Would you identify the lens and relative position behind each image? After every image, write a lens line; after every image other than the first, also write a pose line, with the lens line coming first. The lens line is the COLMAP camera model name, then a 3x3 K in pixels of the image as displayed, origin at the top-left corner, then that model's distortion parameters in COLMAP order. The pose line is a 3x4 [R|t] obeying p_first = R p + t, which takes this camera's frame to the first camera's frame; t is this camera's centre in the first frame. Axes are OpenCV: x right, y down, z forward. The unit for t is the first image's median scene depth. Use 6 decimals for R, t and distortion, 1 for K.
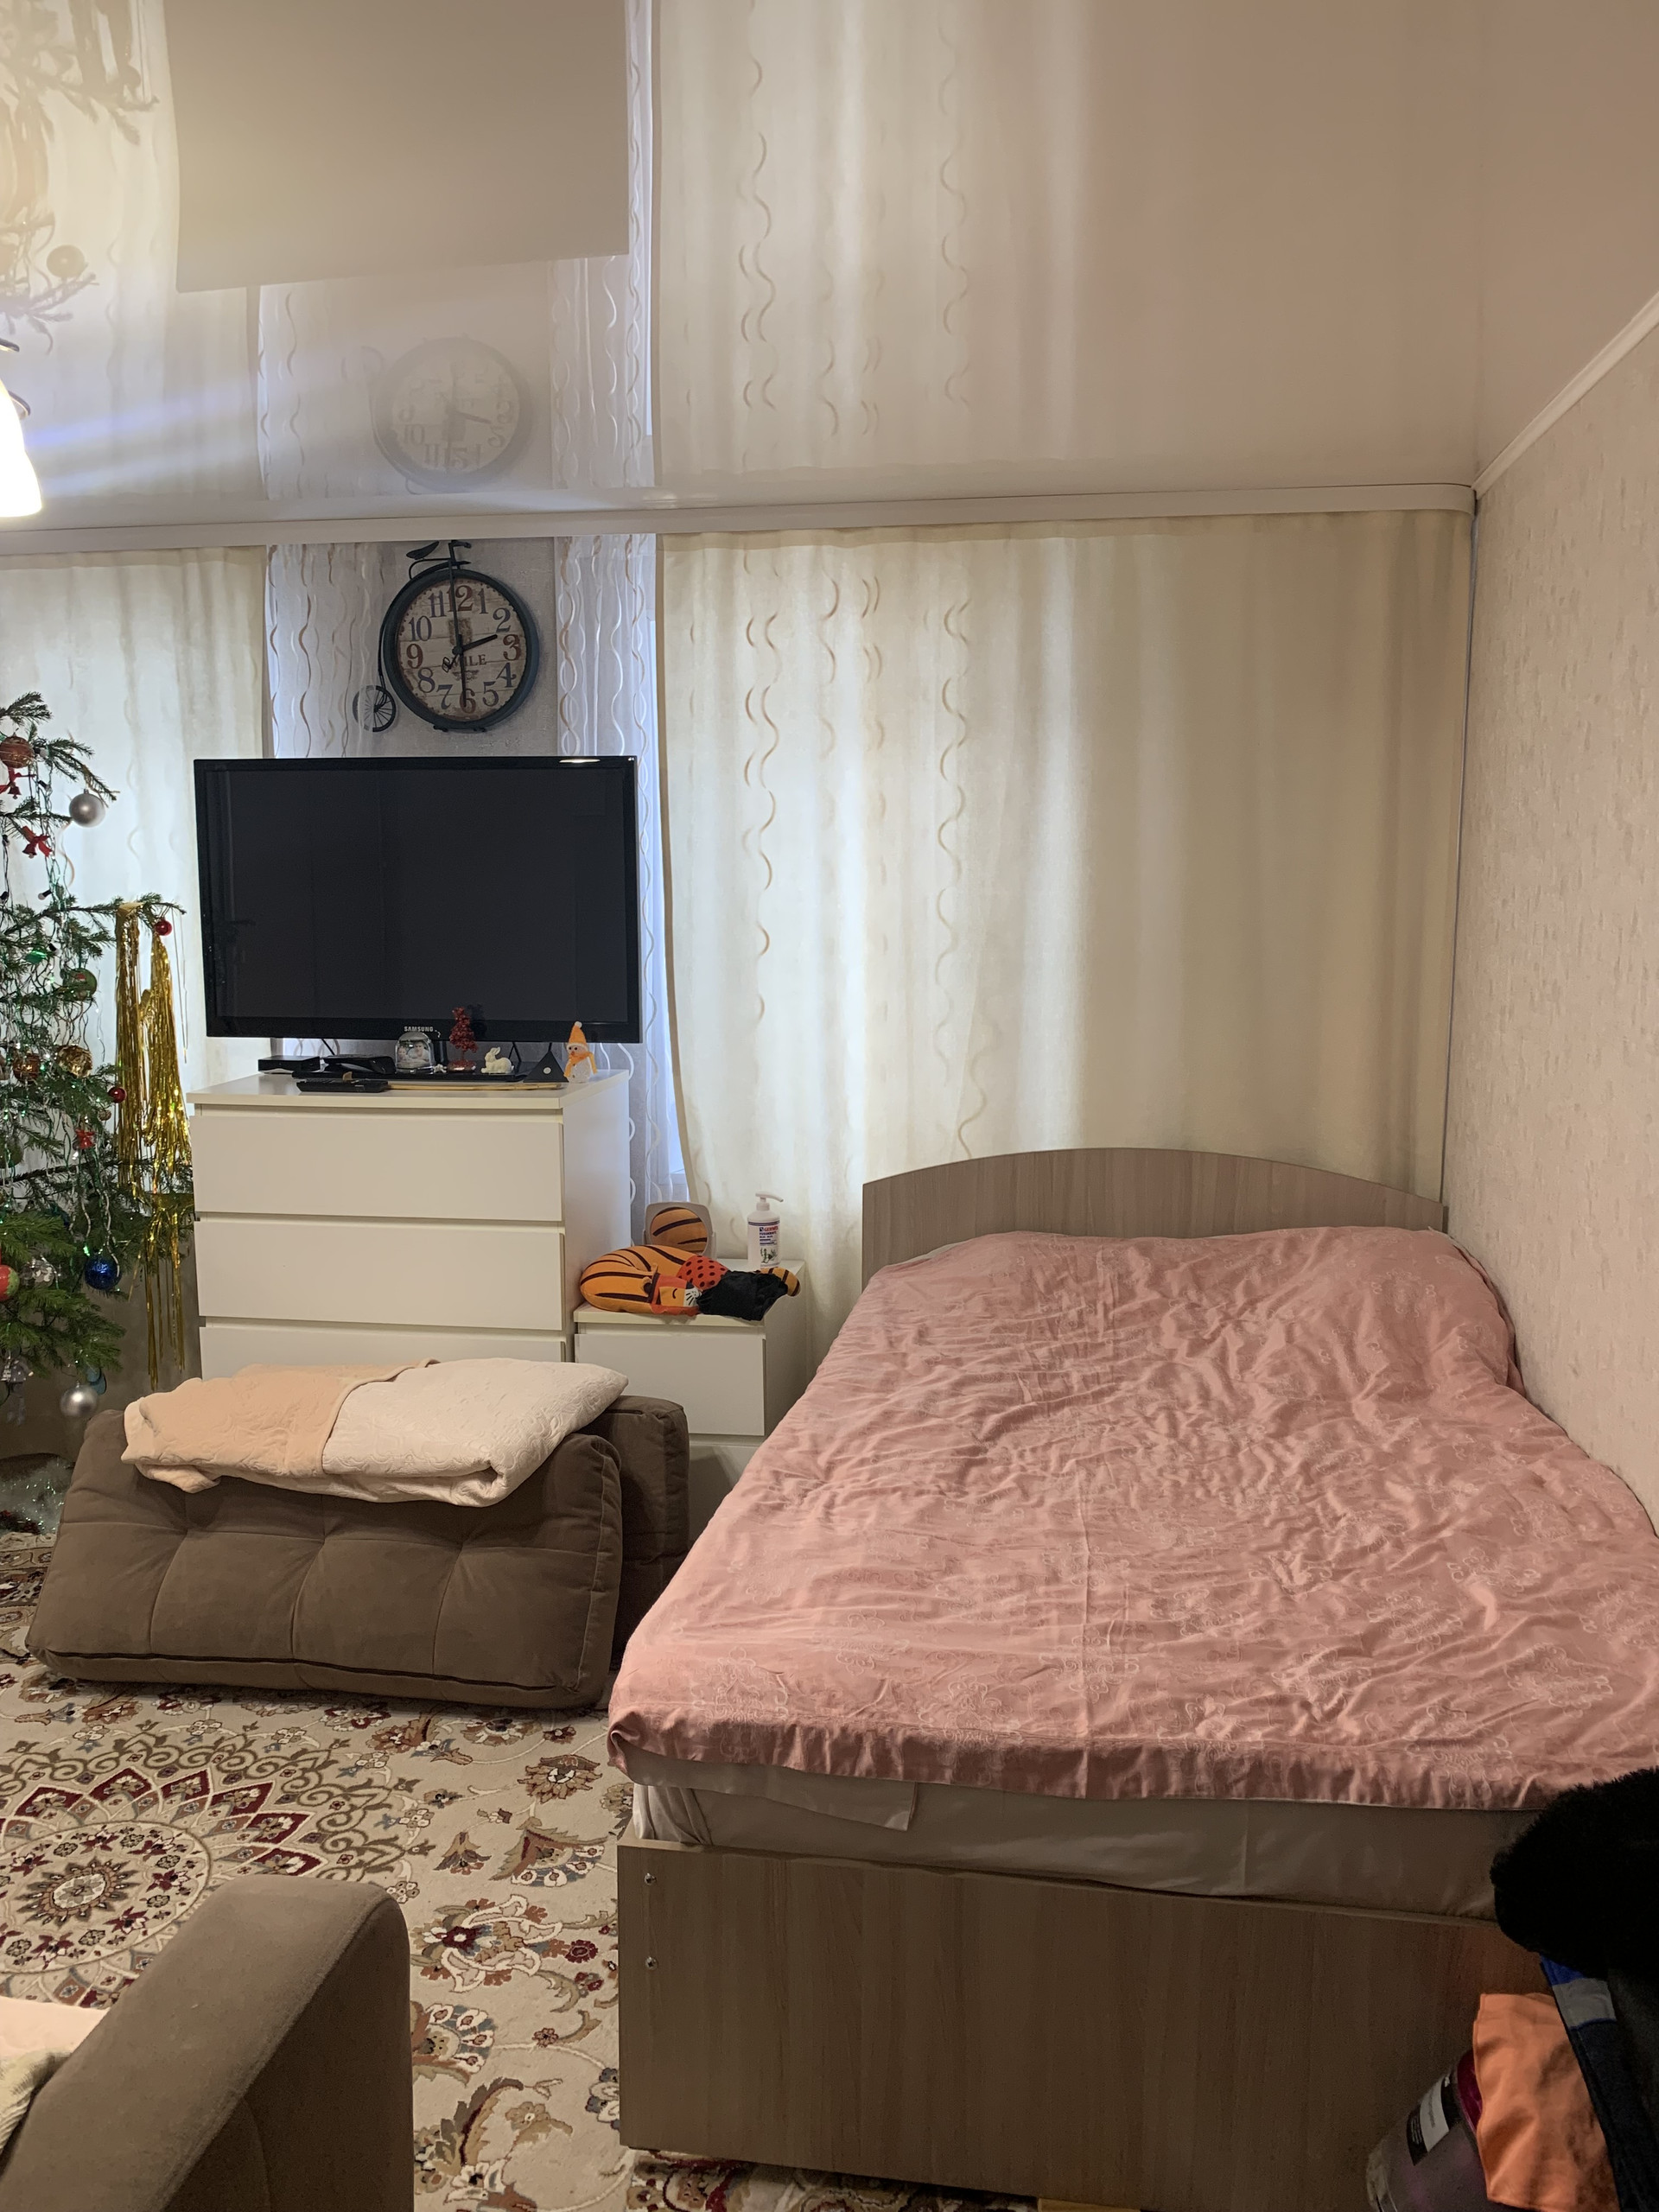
lens RADIAL K [[1676.7, 0, 829.5], [0, 1676.7, 1106.0], [0, 0, 1]] dist [0.013291, 0.001919]
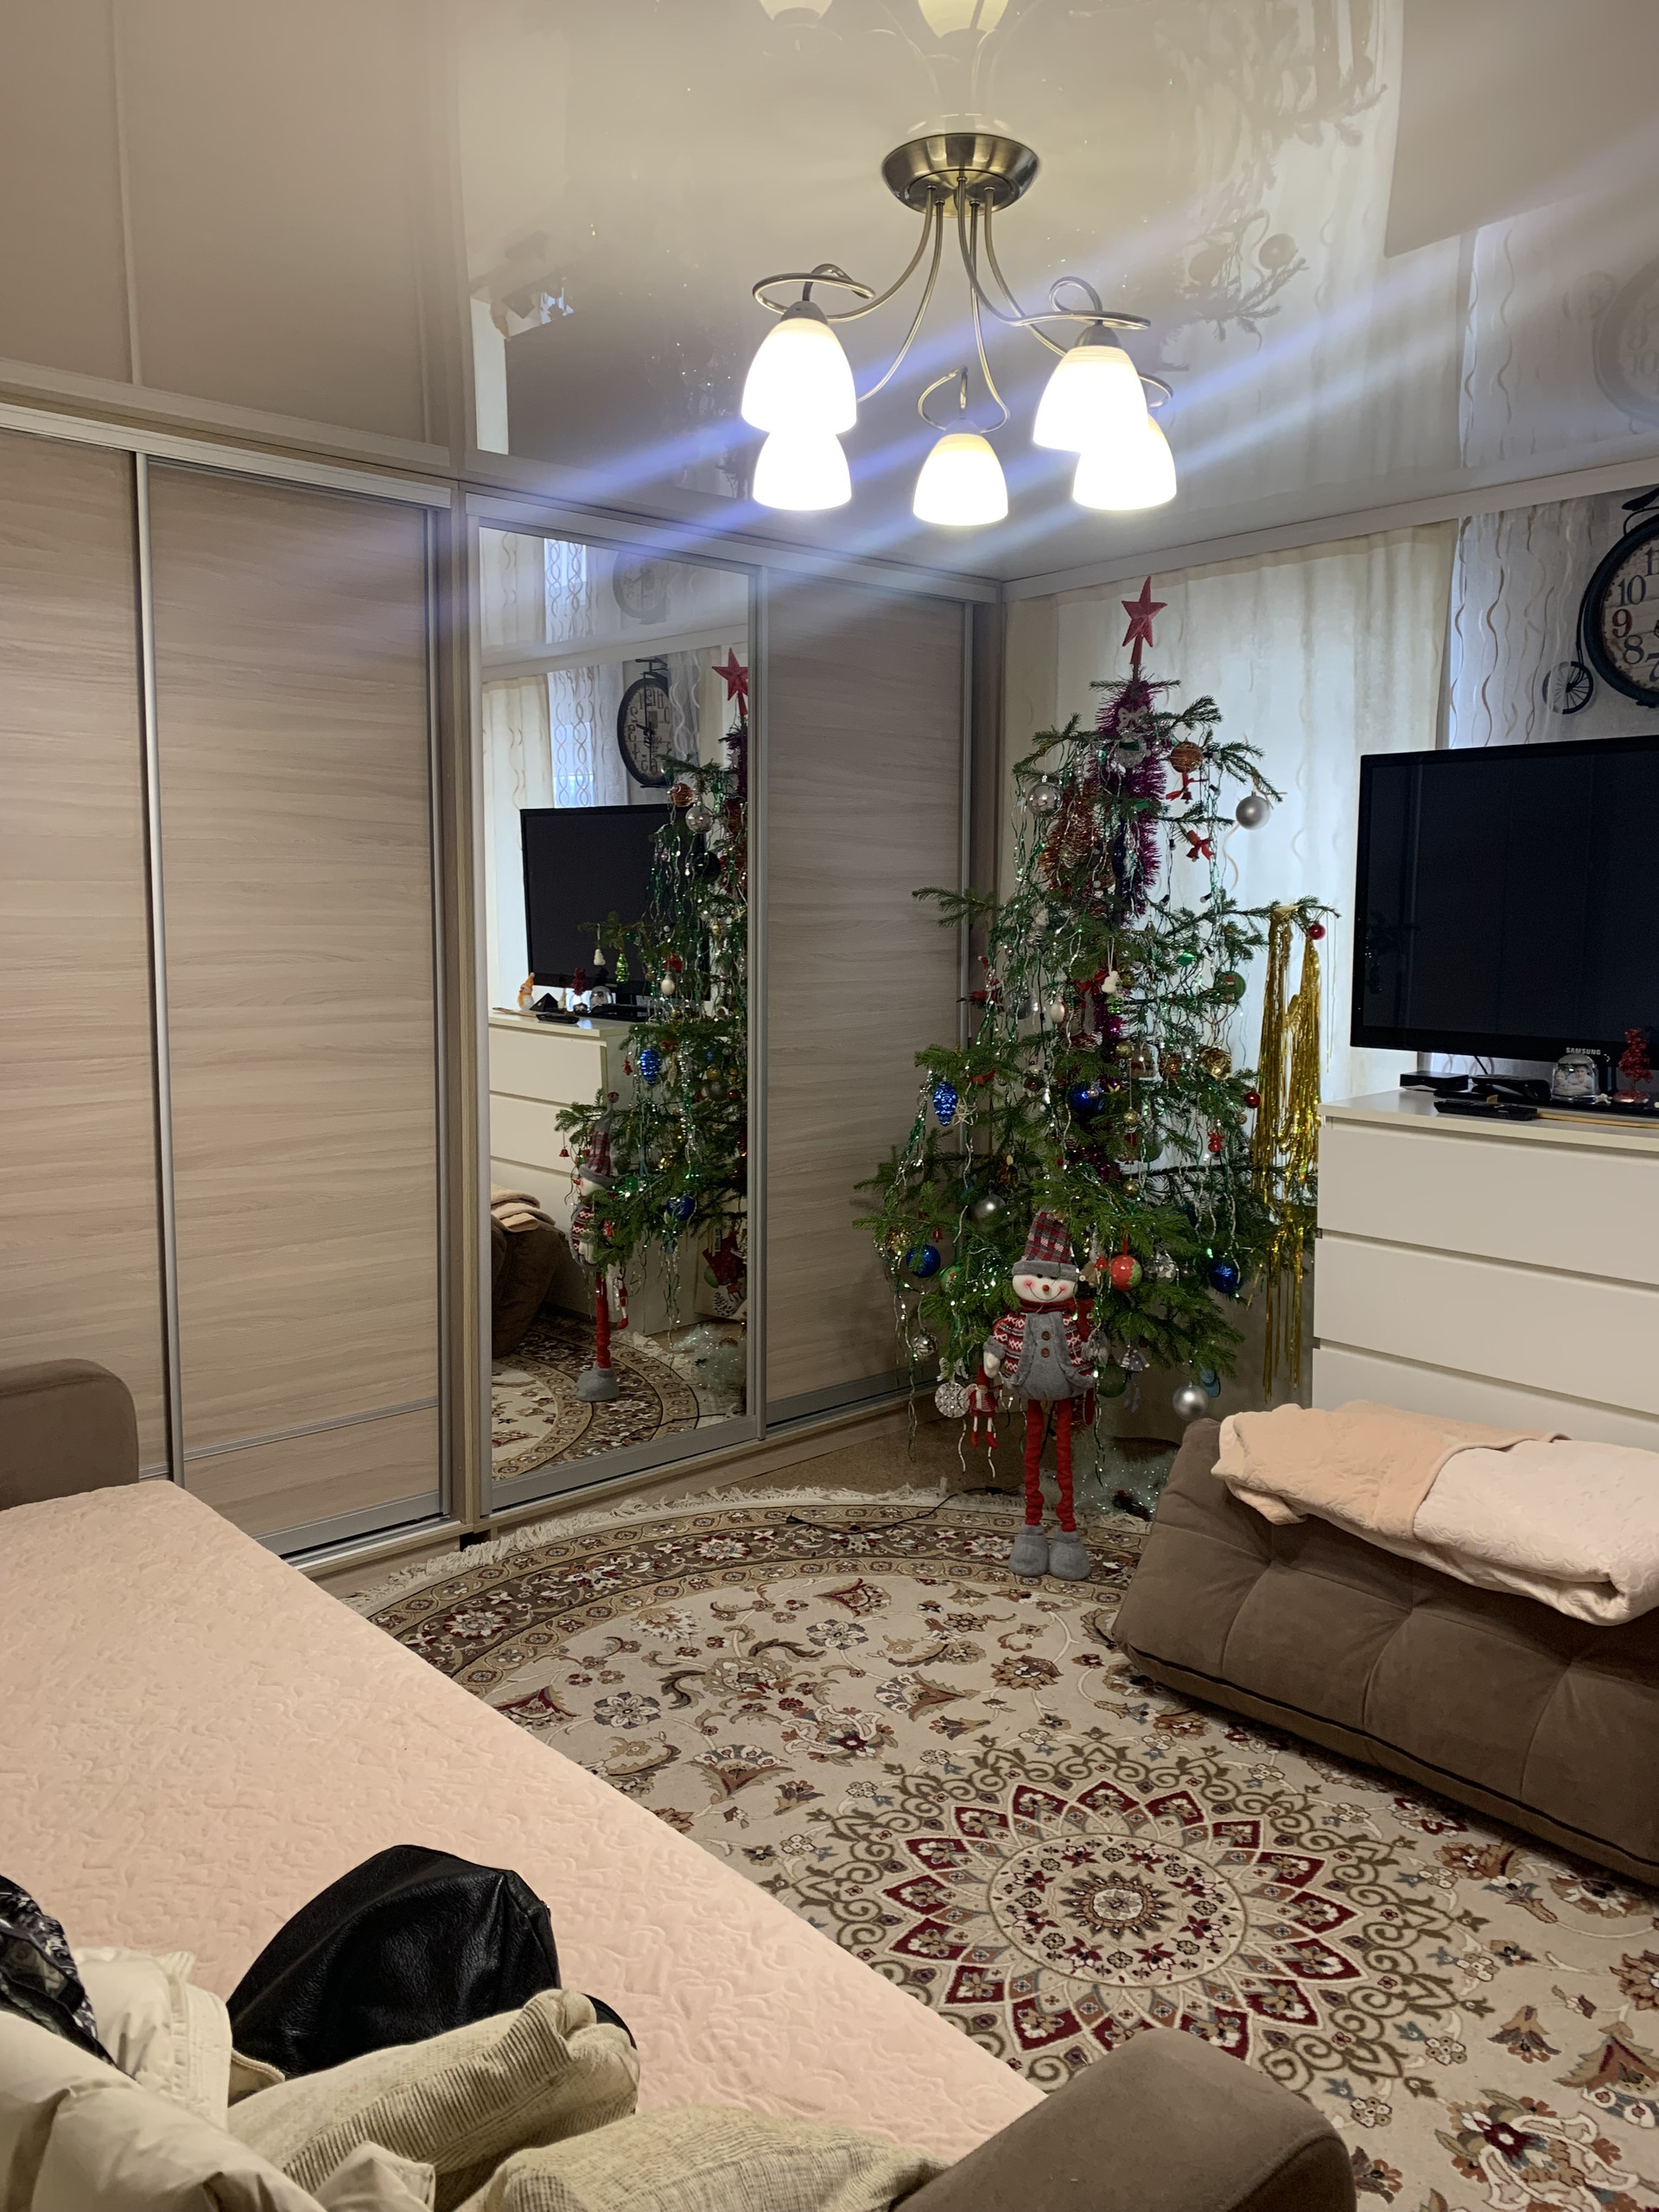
lens RADIAL K [[1686.3, 0, 831.7], [0, 1686.3, 1098.7], [0, 0, 1]] dist [0.026660, -0.019059]
pose [[0.772576, 0.077612, -0.630161, 0.010288], [-0.083954, 0.996273, 0.019776, -0.006806], [0.629347, 0.037626, 0.776213, 0.081201]]
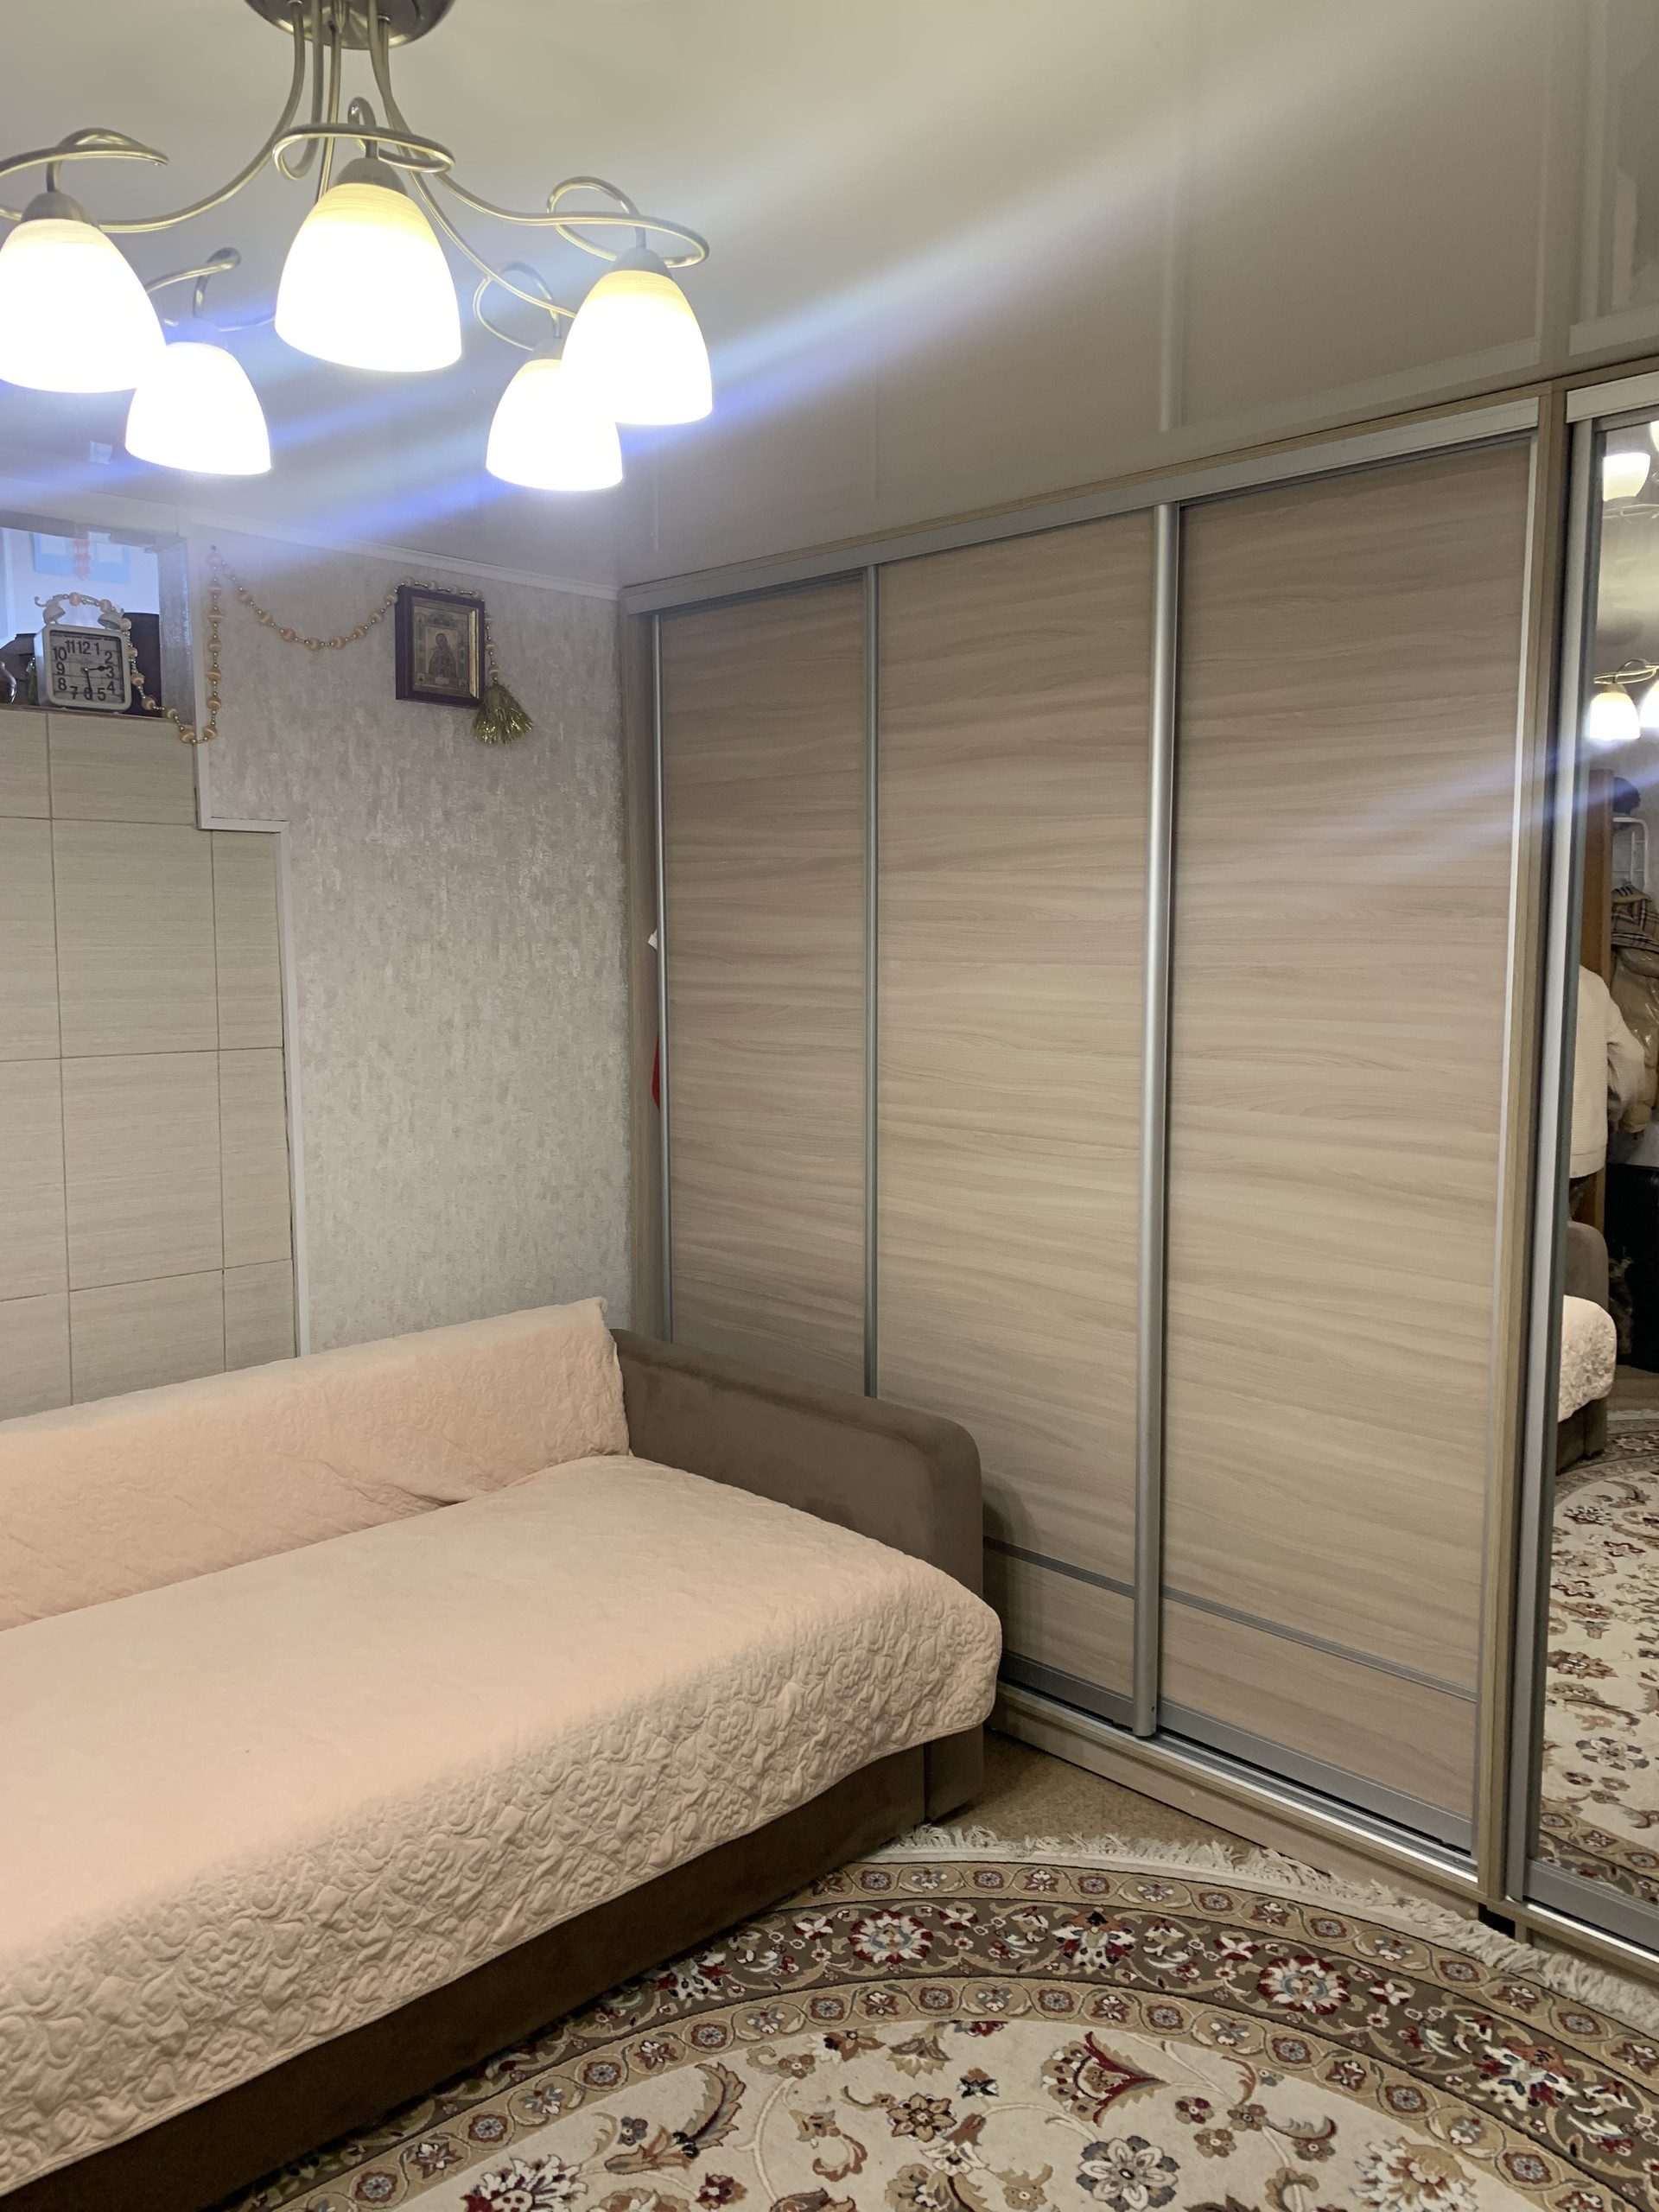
lens RADIAL K [[1676.7, 0, 829.5], [0, 1676.7, 1106.0], [0, 0, 1]] dist [0.013291, 0.001919]
pose [[-0.602978, 0.078177, -0.793918, -0.099227], [-0.106161, 0.978472, 0.176979, -0.147901], [0.790663, 0.190998, -0.581698, 1.000167]]
